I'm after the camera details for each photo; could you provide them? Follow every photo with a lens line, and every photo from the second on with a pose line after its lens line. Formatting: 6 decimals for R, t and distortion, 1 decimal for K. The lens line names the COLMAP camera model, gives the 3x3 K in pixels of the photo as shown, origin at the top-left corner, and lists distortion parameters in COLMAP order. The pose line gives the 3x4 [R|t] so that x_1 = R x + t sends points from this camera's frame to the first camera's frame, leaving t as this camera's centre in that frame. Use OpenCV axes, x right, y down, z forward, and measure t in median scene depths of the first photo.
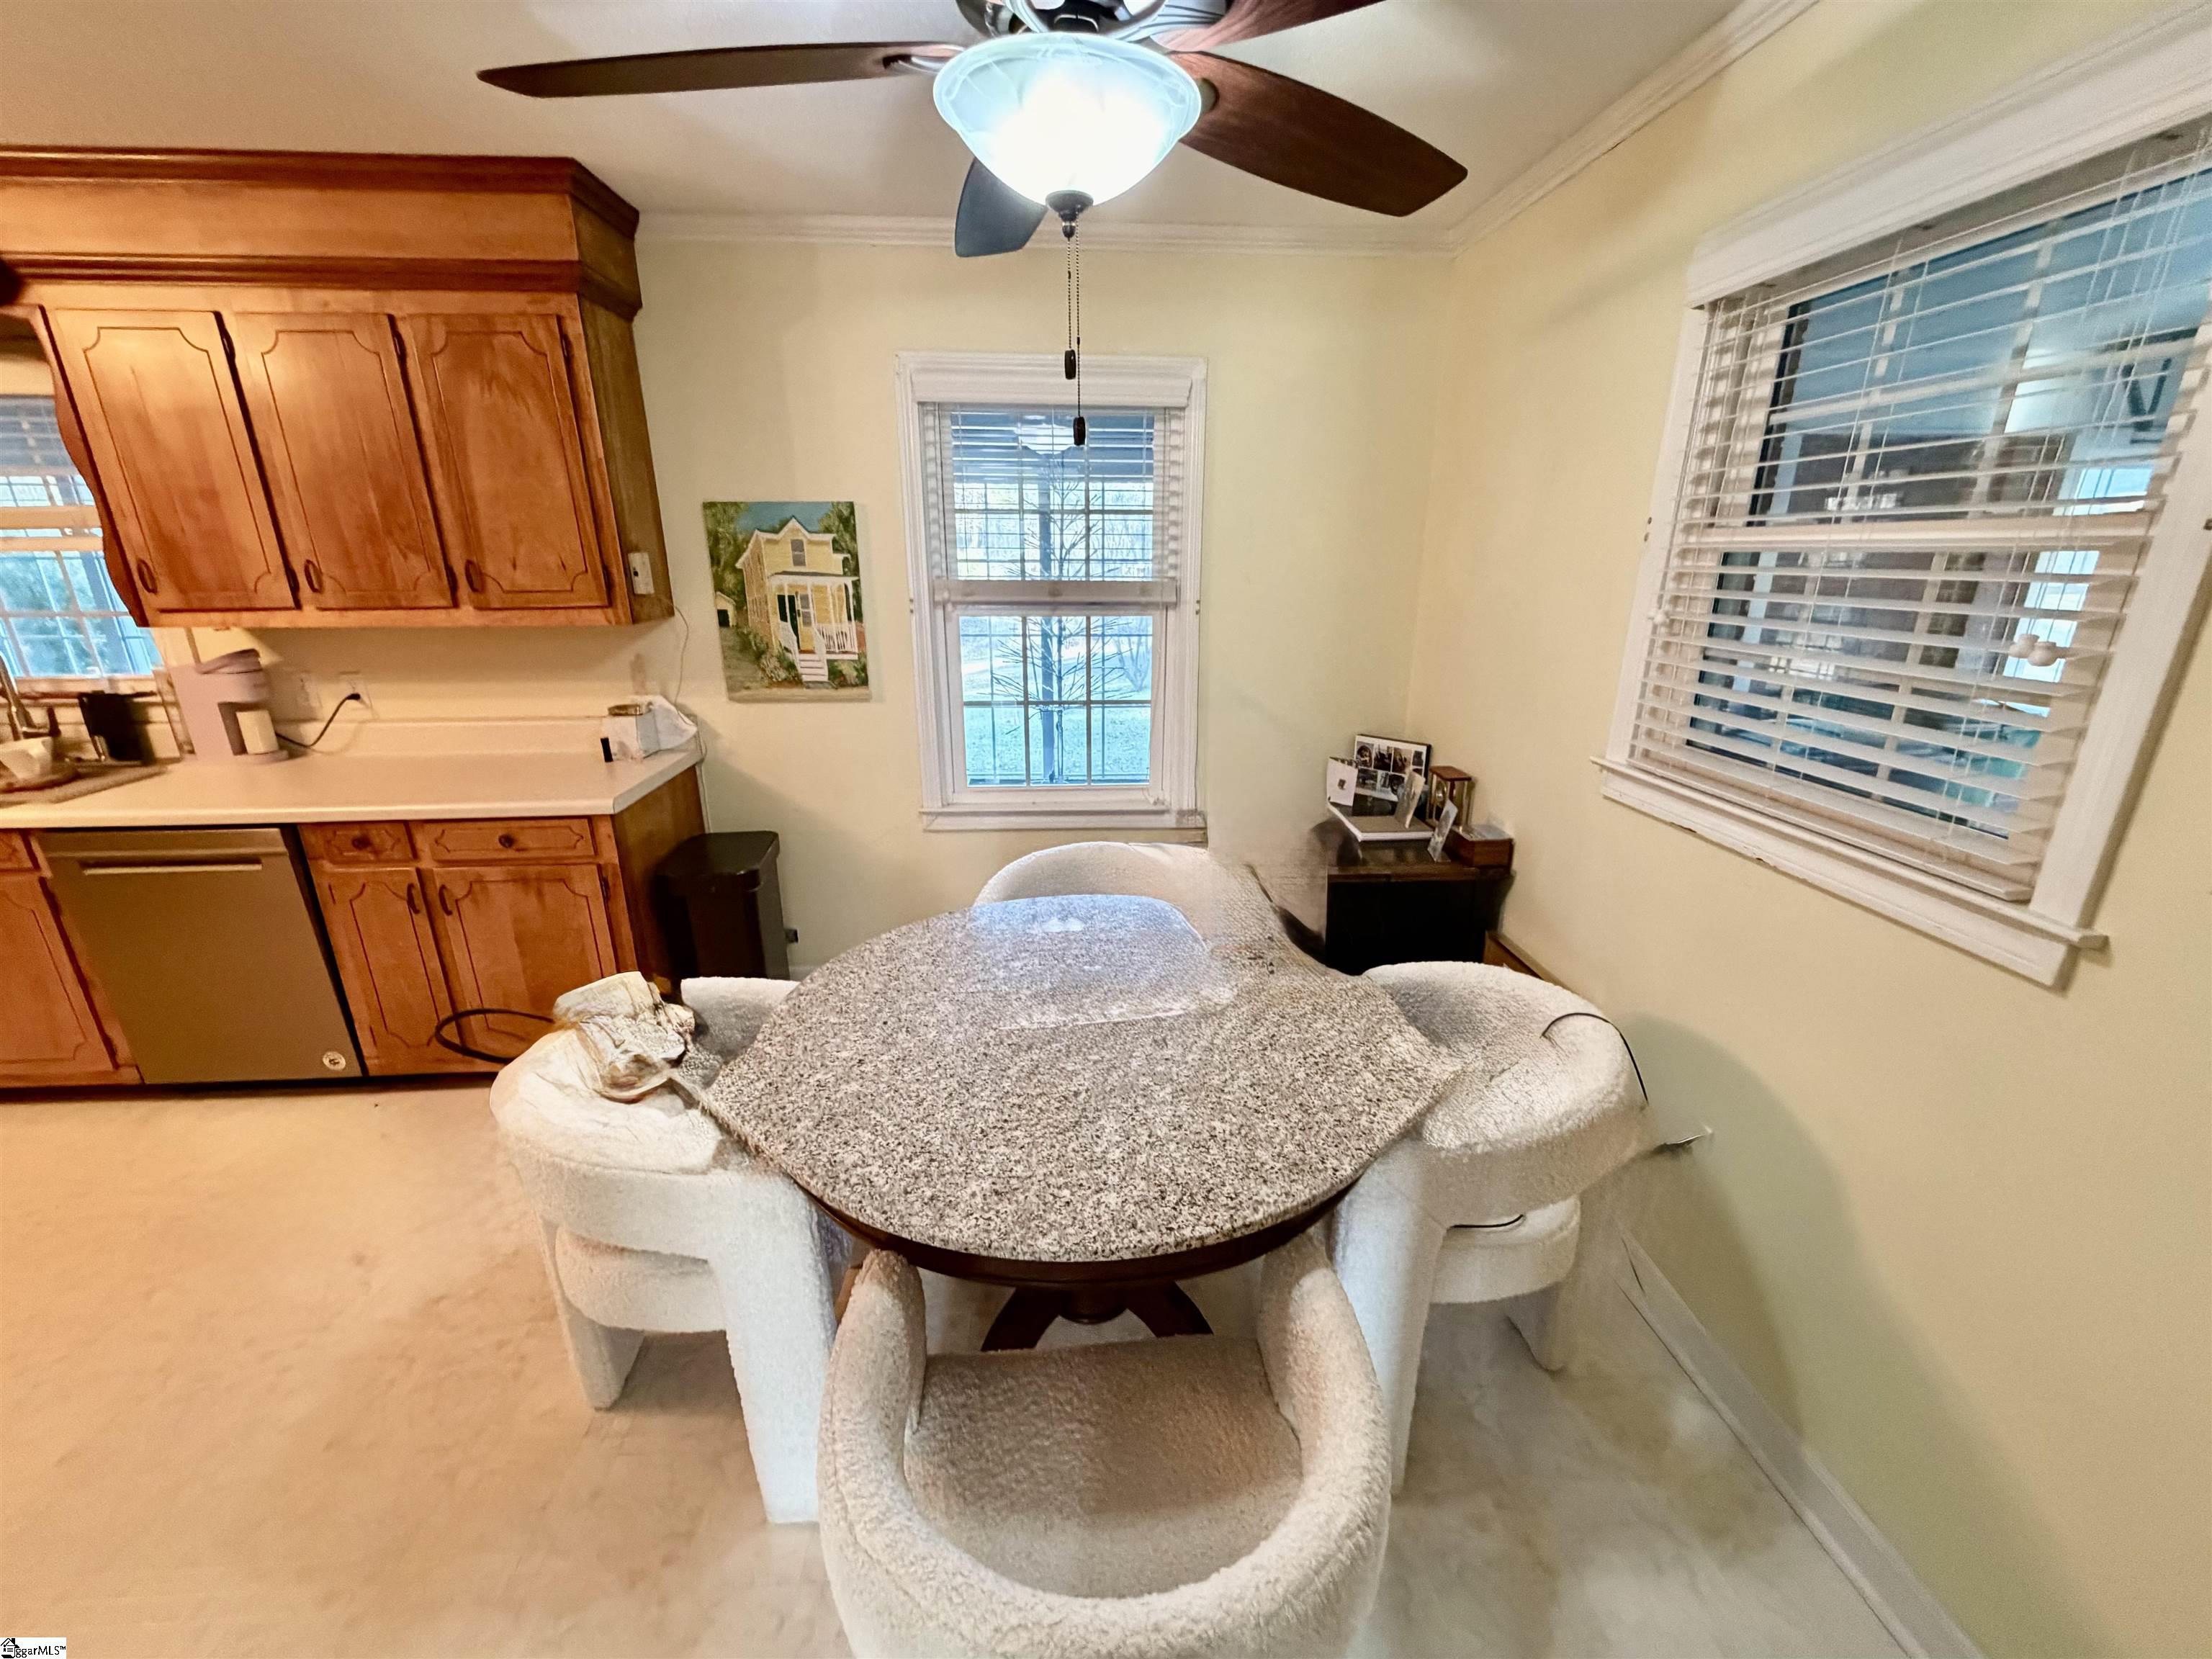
lens RADIAL K [[882.0, 0, 1101.4], [0, 882.0, 830.6], [0, 0, 1]] dist [0.000858, -0.000397]
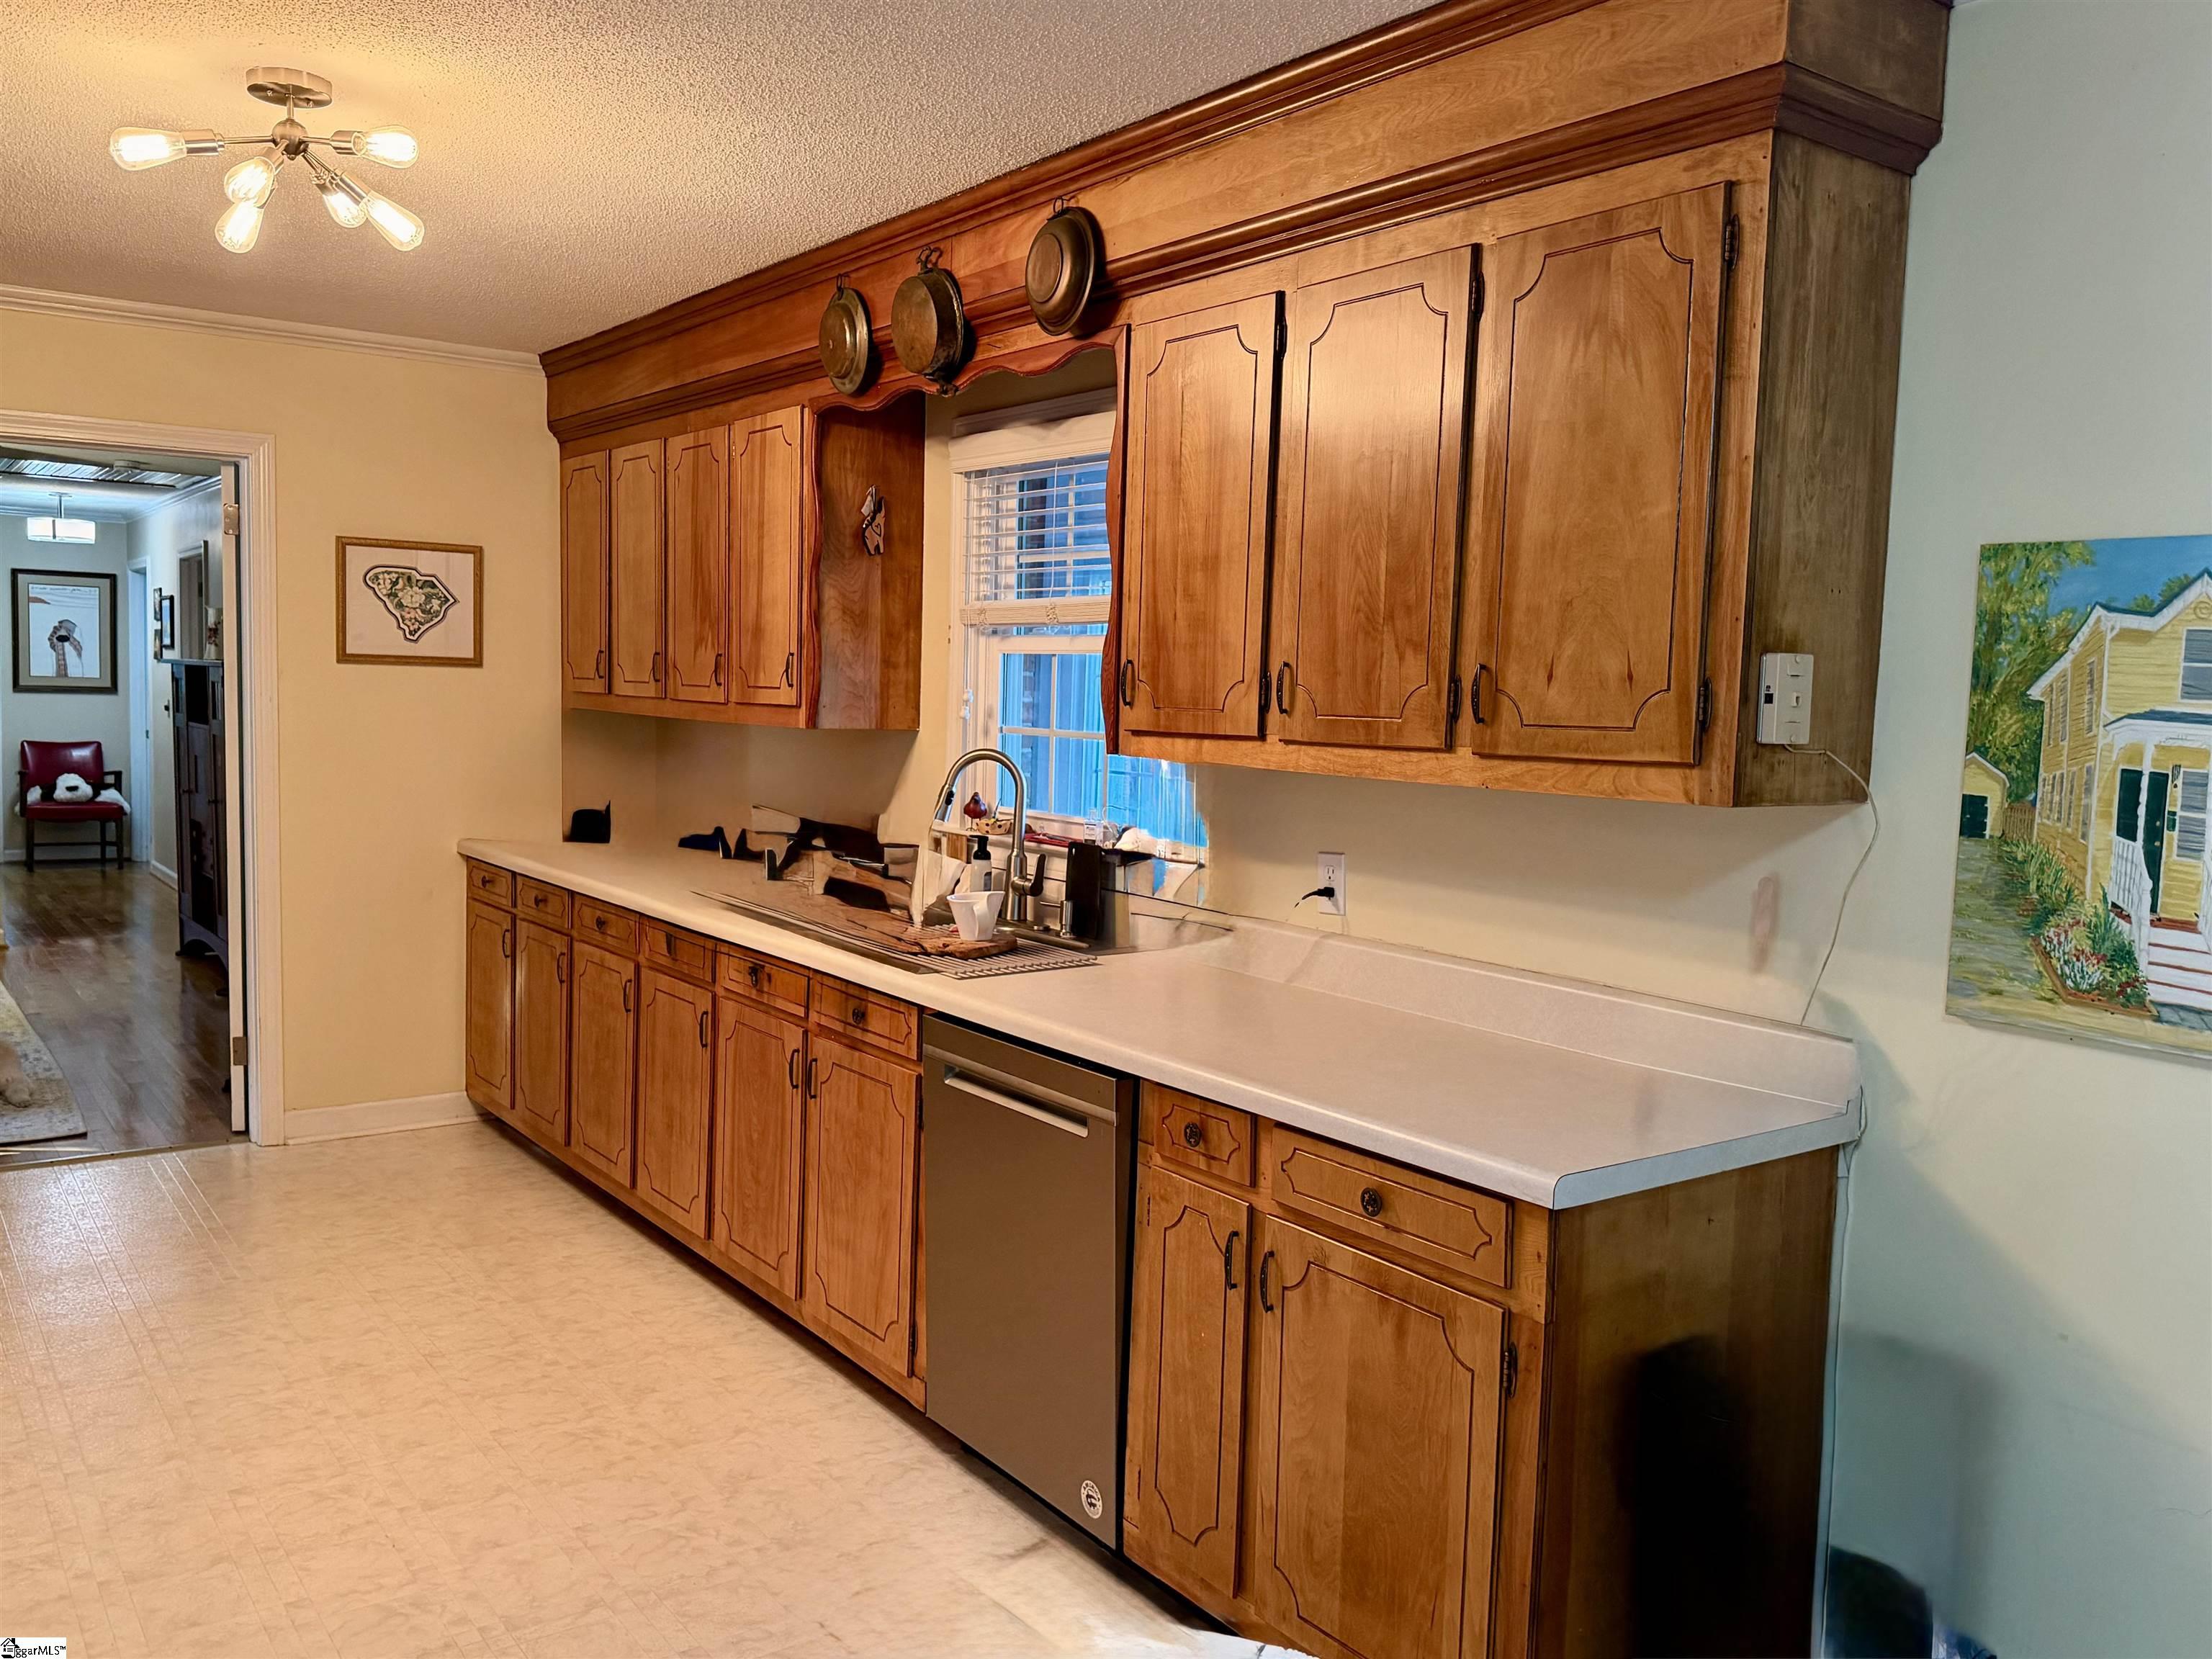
lens RADIAL K [[1723.8, 0, 1101.2], [0, 1723.8, 842.7], [0, 0, 1]] dist [0.163110, -0.298504]
pose [[0.540152, 0.095731, -0.836105, 0.037128], [-0.288761, 0.954277, -0.077288, -0.057969], [0.790476, 0.283181, 0.543098, 0.281174]]
